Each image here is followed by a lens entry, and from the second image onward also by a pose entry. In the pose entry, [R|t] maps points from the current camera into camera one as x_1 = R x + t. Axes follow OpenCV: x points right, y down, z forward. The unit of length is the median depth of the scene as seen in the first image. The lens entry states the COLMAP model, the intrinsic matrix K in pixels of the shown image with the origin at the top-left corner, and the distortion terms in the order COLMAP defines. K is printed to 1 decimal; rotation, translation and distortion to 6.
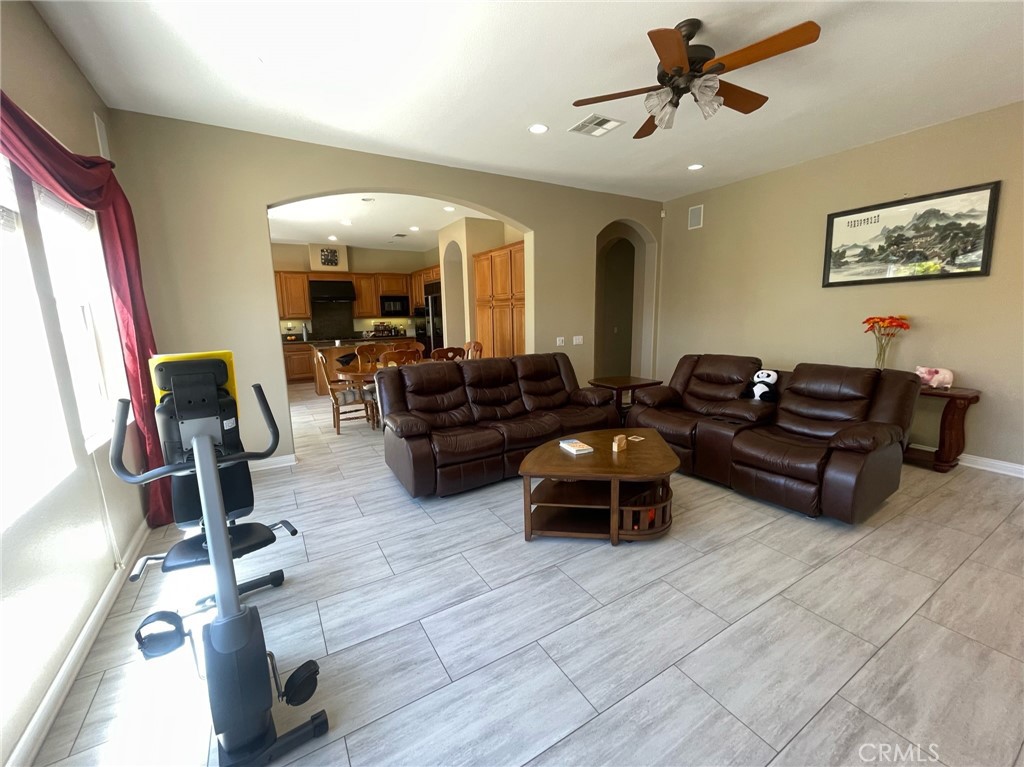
lens RADIAL K [[413.6, 0, 507.9], [0, 413.6, 383.9], [0, 0, 1]] dist [-0.000600, -0.001392]
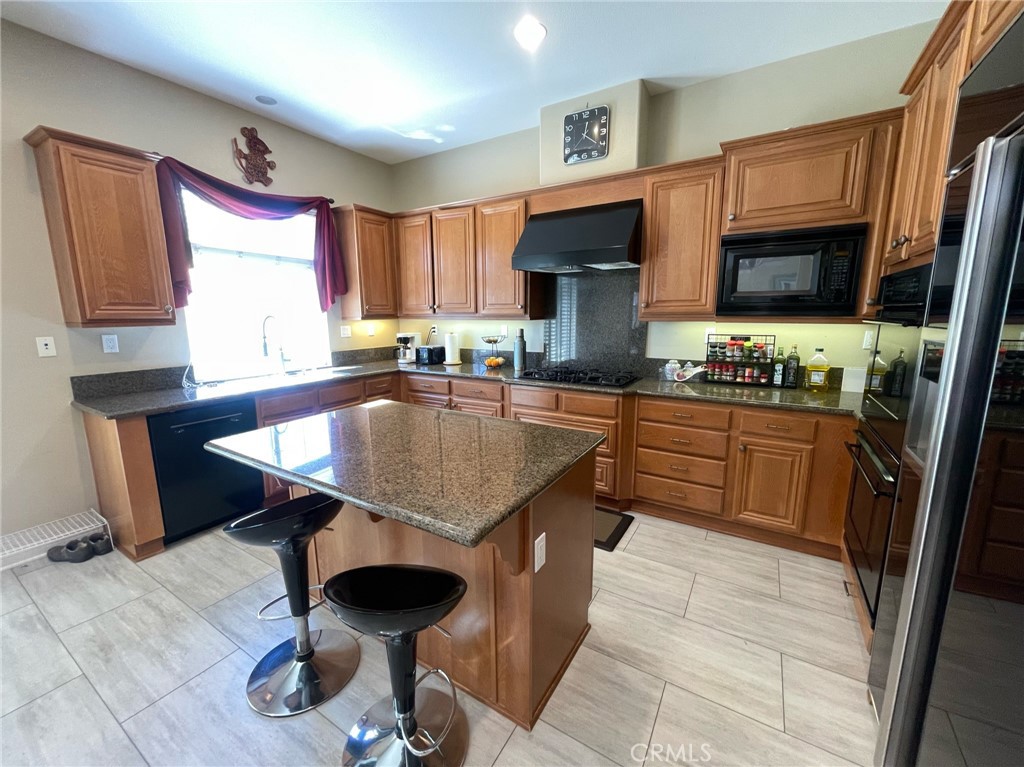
lens RADIAL K [[413.6, 0, 510.5], [0, 413.6, 382.4], [0, 0, 1]] dist [-0.000600, -0.001392]
pose [[0.459107, 0.169017, -0.872155, -0.134168], [-0.151657, 0.982235, 0.110517, -0.137283], [0.875340, 0.081529, 0.476584, 0.800763]]
